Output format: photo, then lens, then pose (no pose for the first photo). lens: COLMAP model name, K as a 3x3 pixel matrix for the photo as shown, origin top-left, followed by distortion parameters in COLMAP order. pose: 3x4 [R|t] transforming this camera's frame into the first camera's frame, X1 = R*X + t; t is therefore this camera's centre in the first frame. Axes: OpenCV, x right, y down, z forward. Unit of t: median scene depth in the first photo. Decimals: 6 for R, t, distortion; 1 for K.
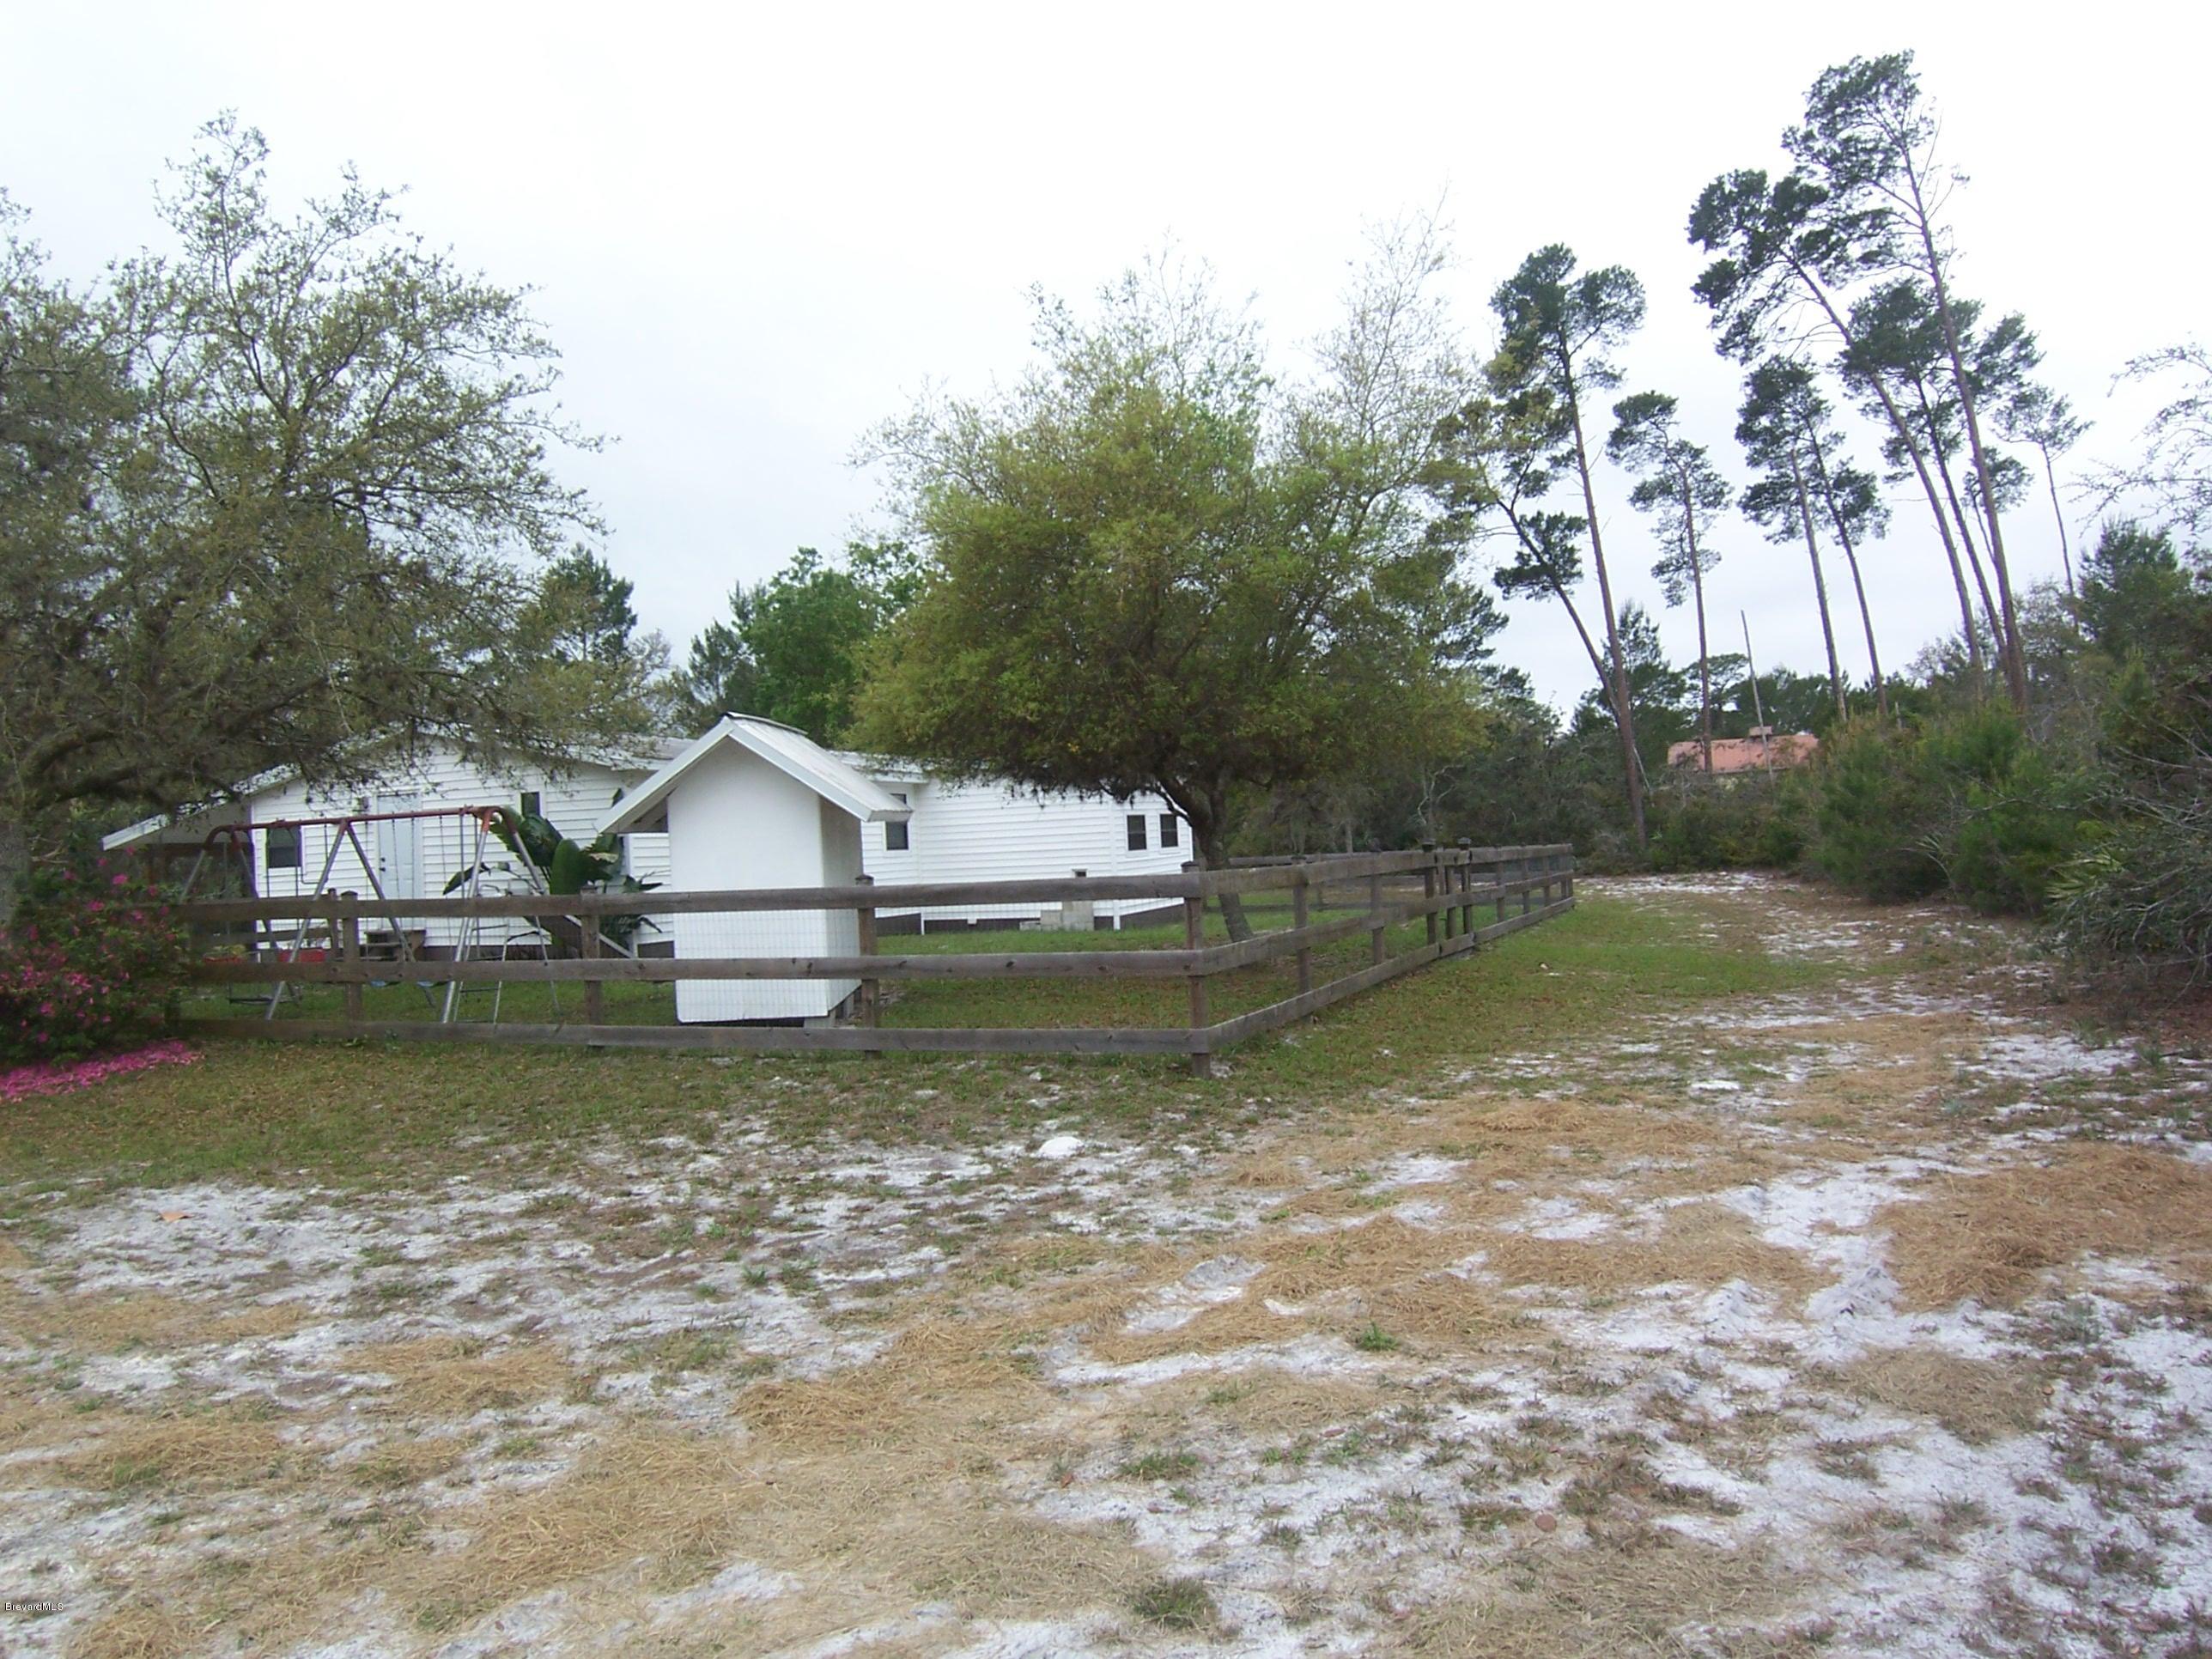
lens RADIAL K [[1493.5, 0, 1106.0], [0, 1493.5, 829.5], [0, 0, 1]] dist [-0.005916, -0.038394]
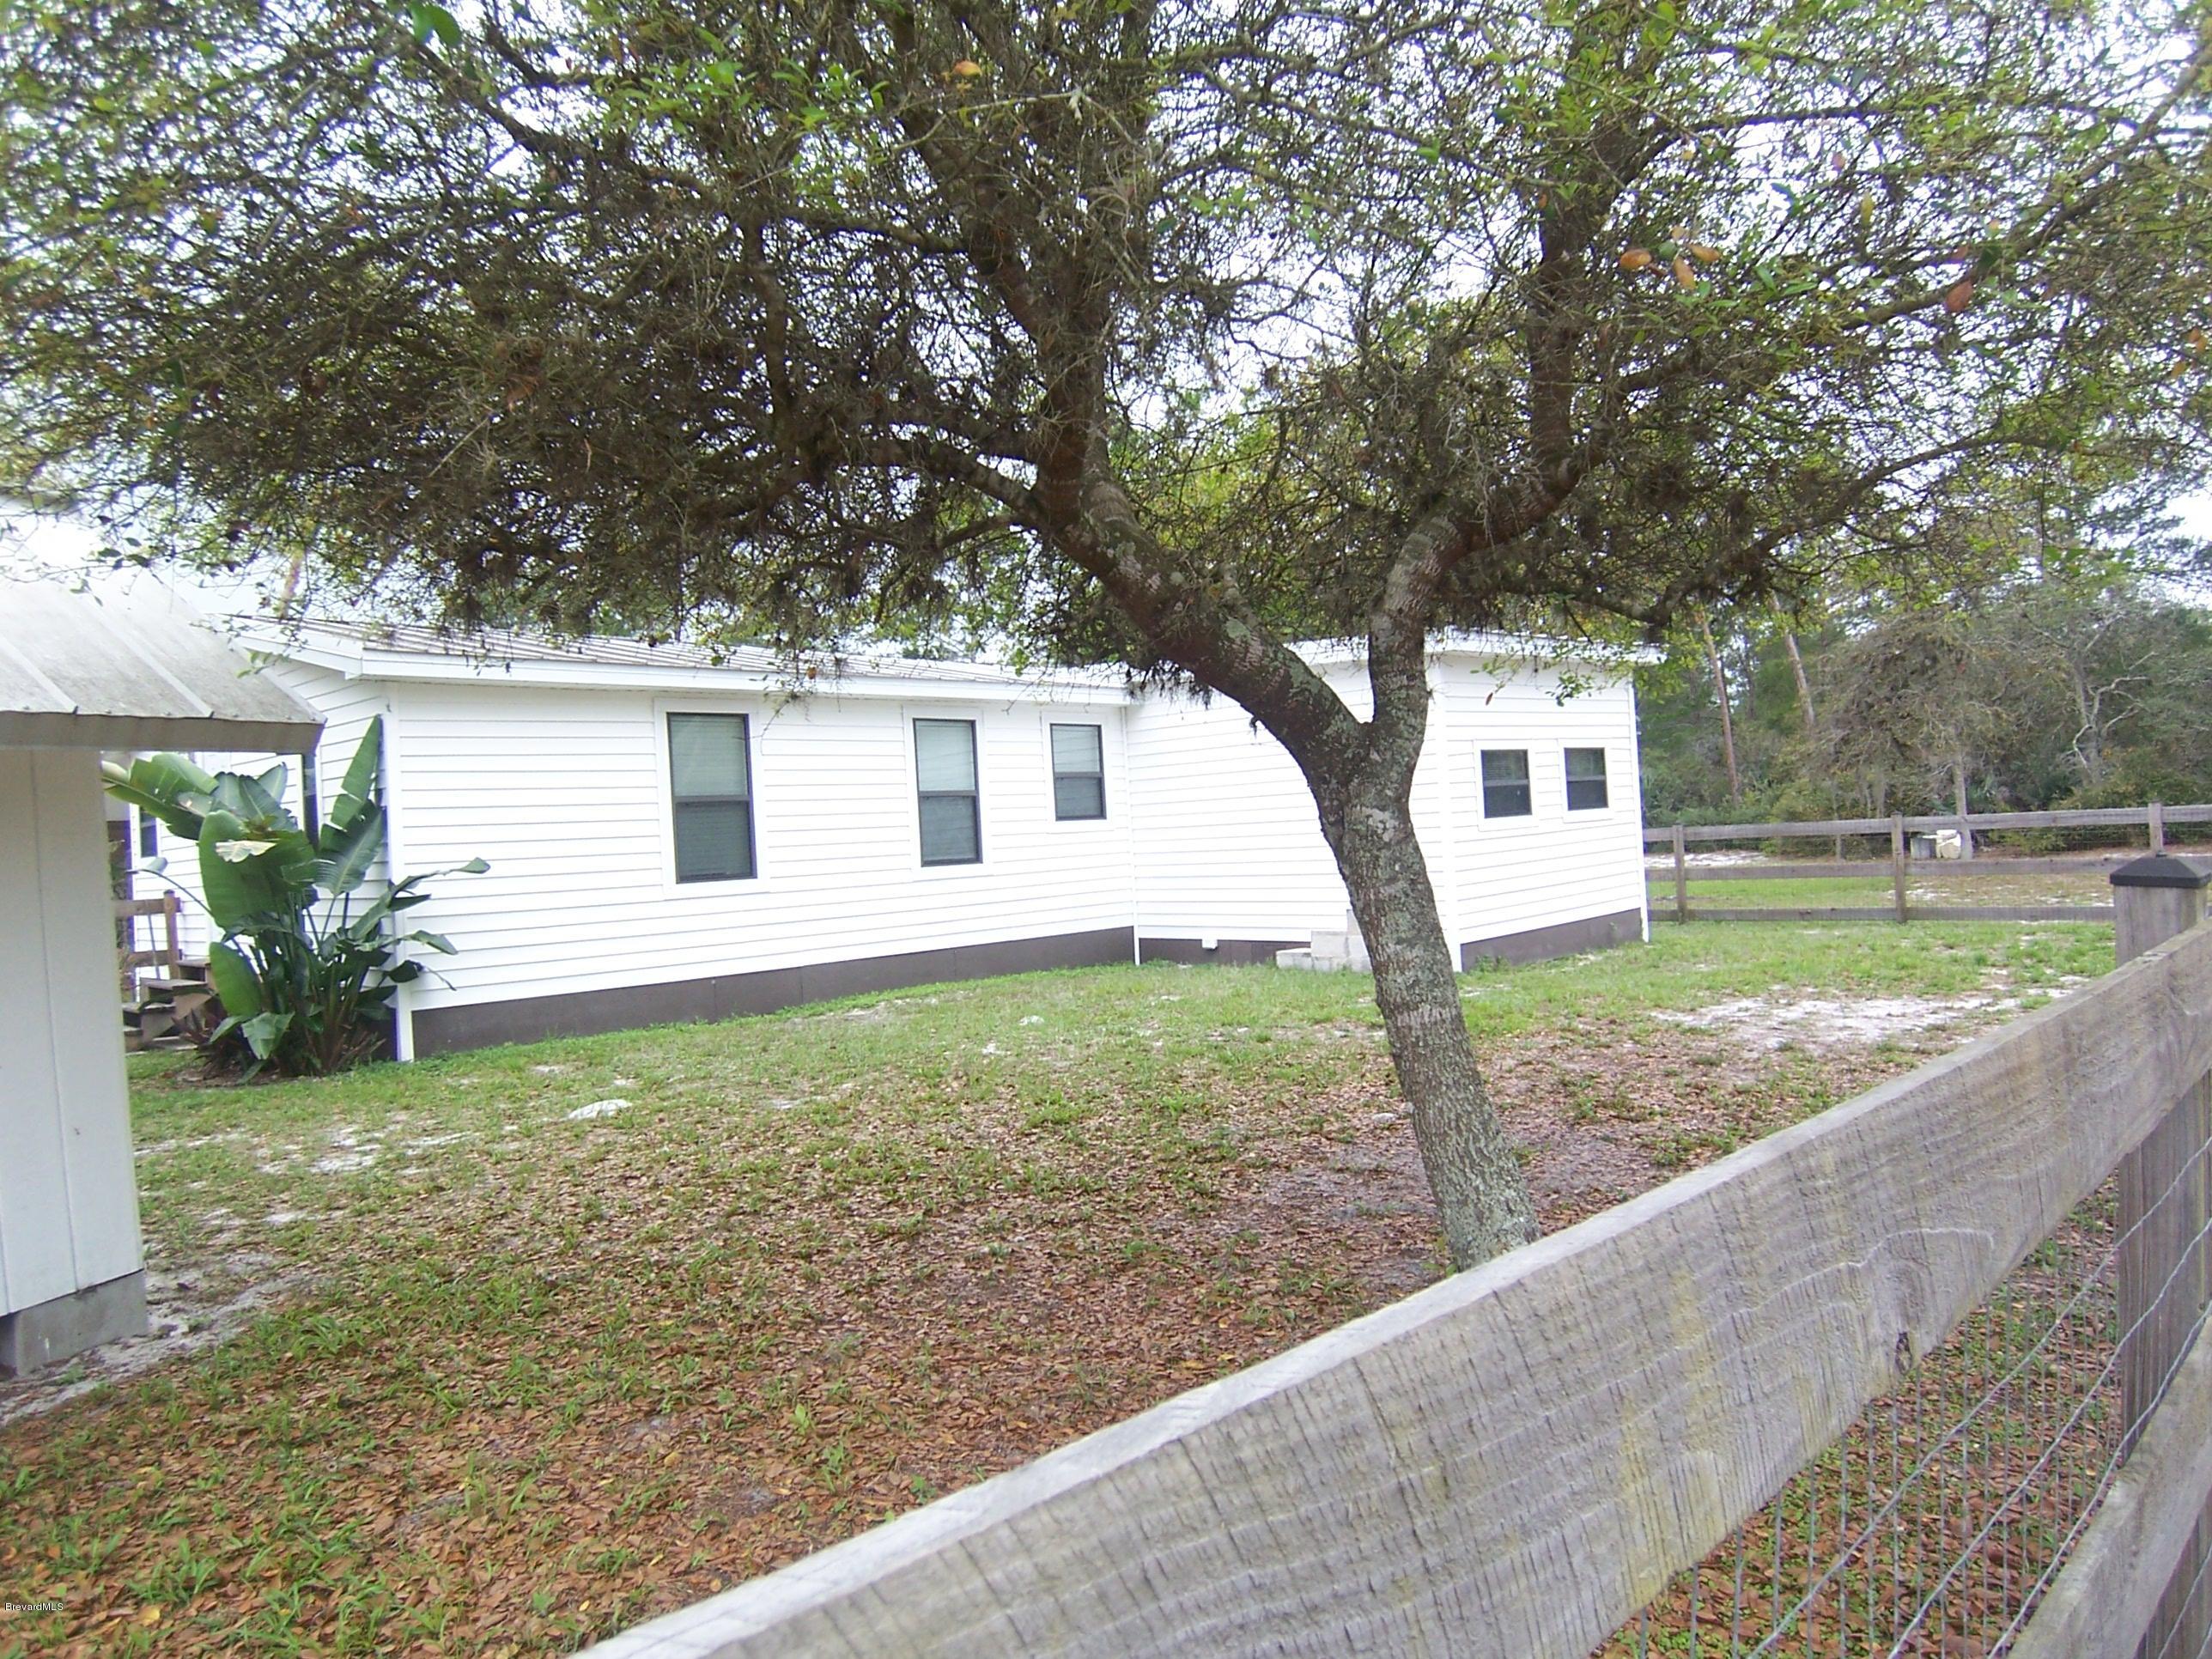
lens RADIAL K [[1493.5, 0, 1106.0], [0, 1493.5, 829.5], [0, 0, 1]] dist [-0.005916, -0.038394]
pose [[0.936432, -0.001811, -0.350845, 0.039920], [0.012437, 0.999530, 0.028037, 0.000838], [0.350629, -0.030618, 0.936014, 0.247124]]
